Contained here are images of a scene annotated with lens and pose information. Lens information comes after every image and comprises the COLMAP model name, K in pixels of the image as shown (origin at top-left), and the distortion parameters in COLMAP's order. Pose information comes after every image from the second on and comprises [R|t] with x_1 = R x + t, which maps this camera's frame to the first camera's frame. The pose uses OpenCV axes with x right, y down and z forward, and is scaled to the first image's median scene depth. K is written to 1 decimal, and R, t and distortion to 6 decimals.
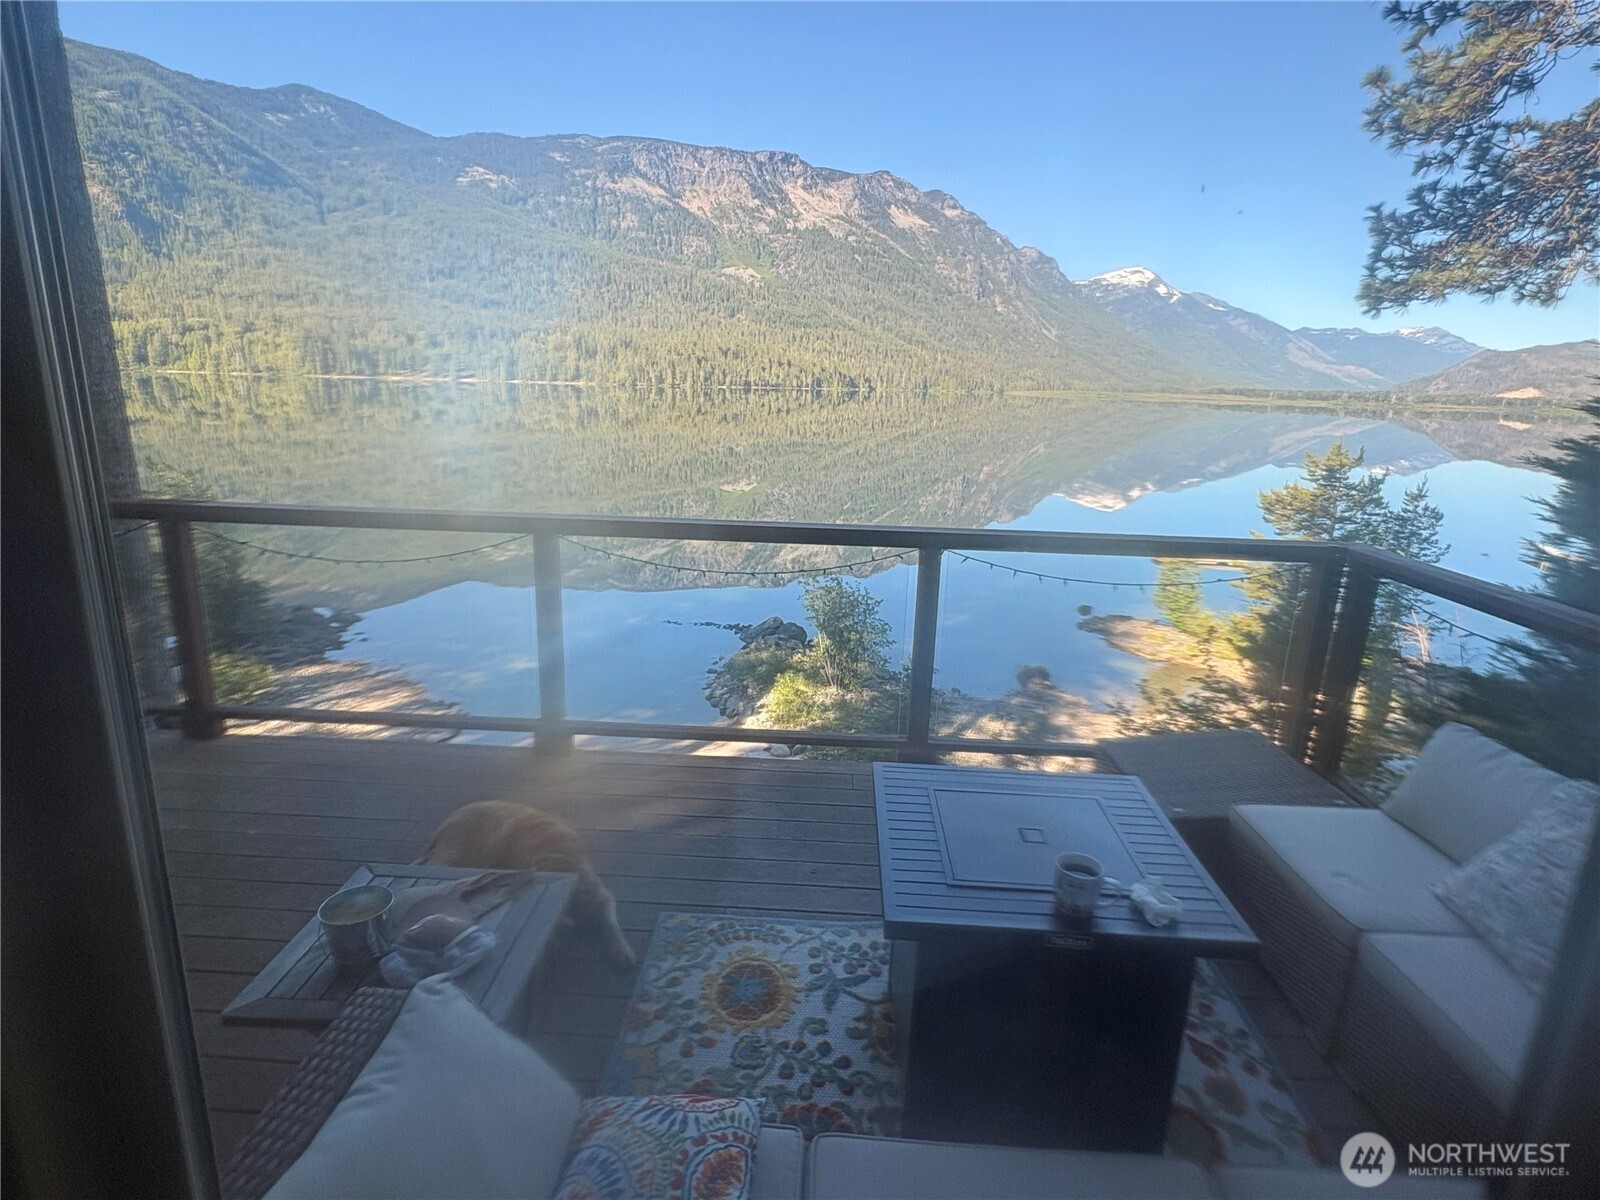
lens RADIAL K [[858.5, 0, 799.0], [0, 858.5, 612.2], [0, 0, 1]] dist [-0.002004, 0.003796]
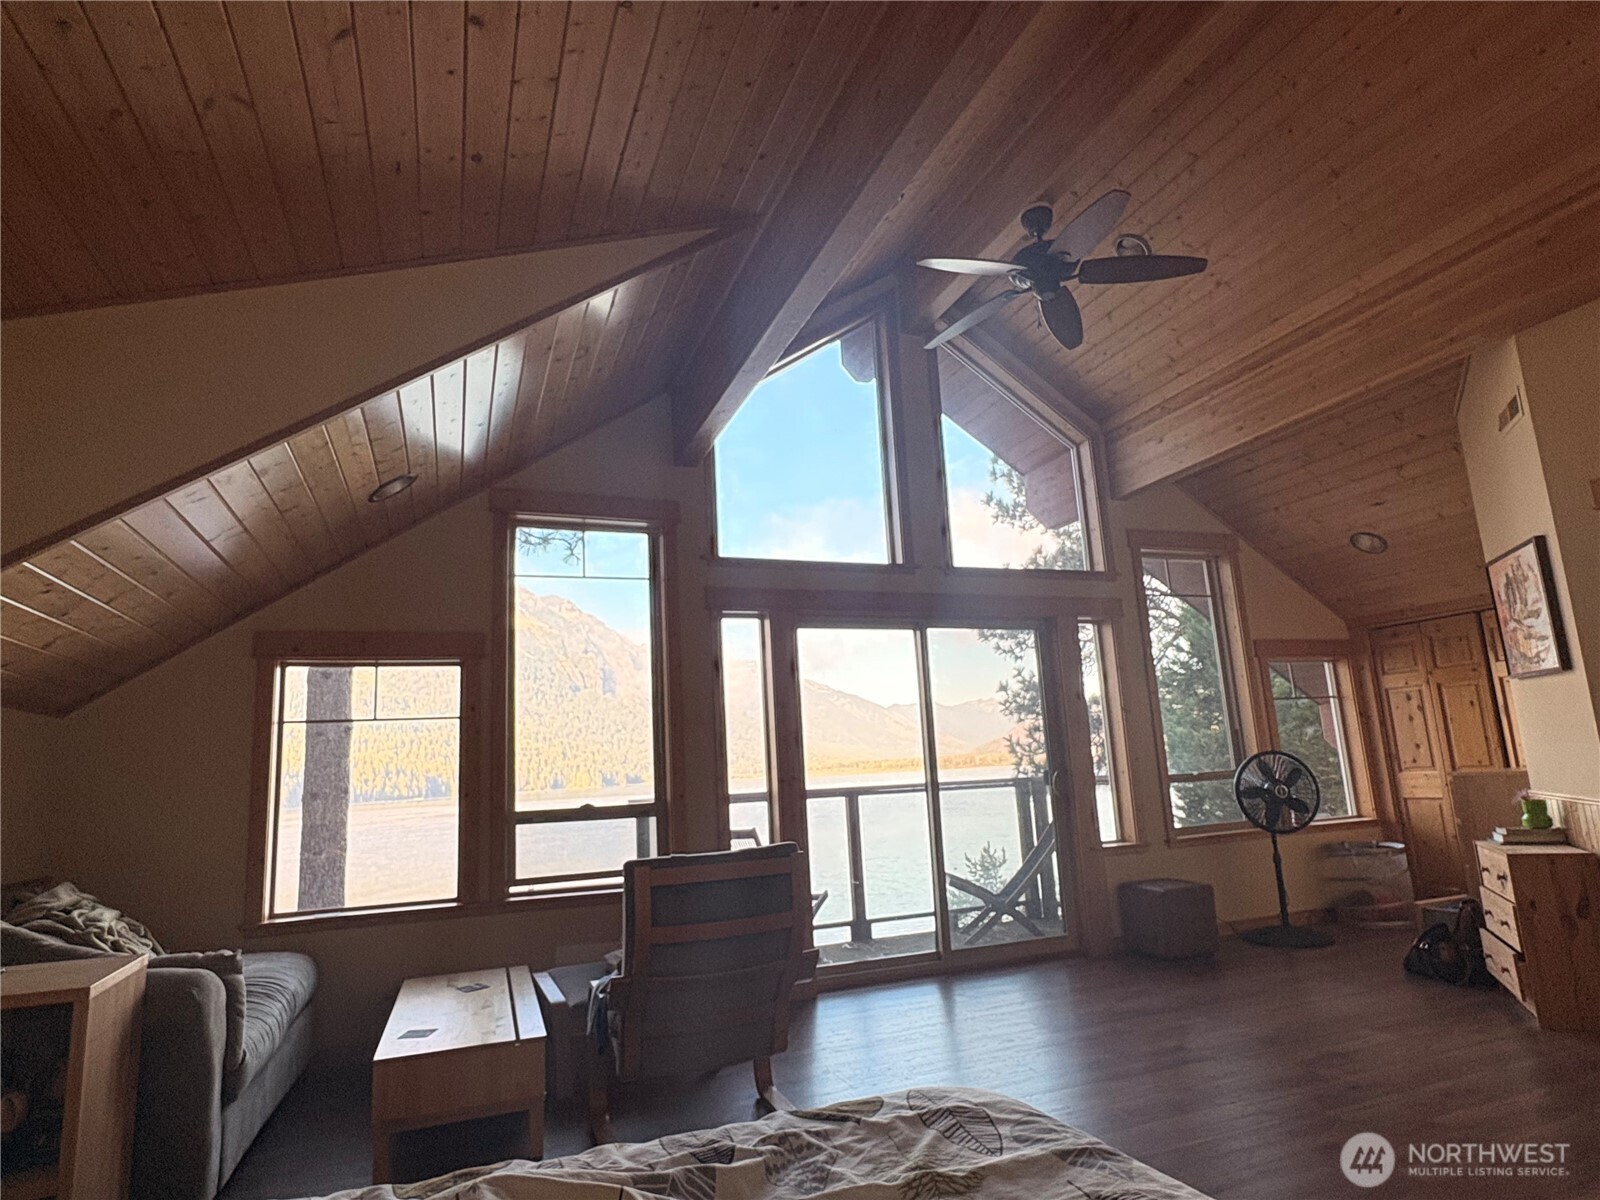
lens RADIAL K [[925.5, 0, 803.0], [0, 925.5, 596.9], [0, 0, 1]] dist [-0.001552, -0.000112]
pose [[0.911831, -0.005212, 0.410533, -0.146239], [0.180209, 0.903530, -0.388790, -0.045690], [-0.368903, 0.428492, 0.824806, -0.148250]]
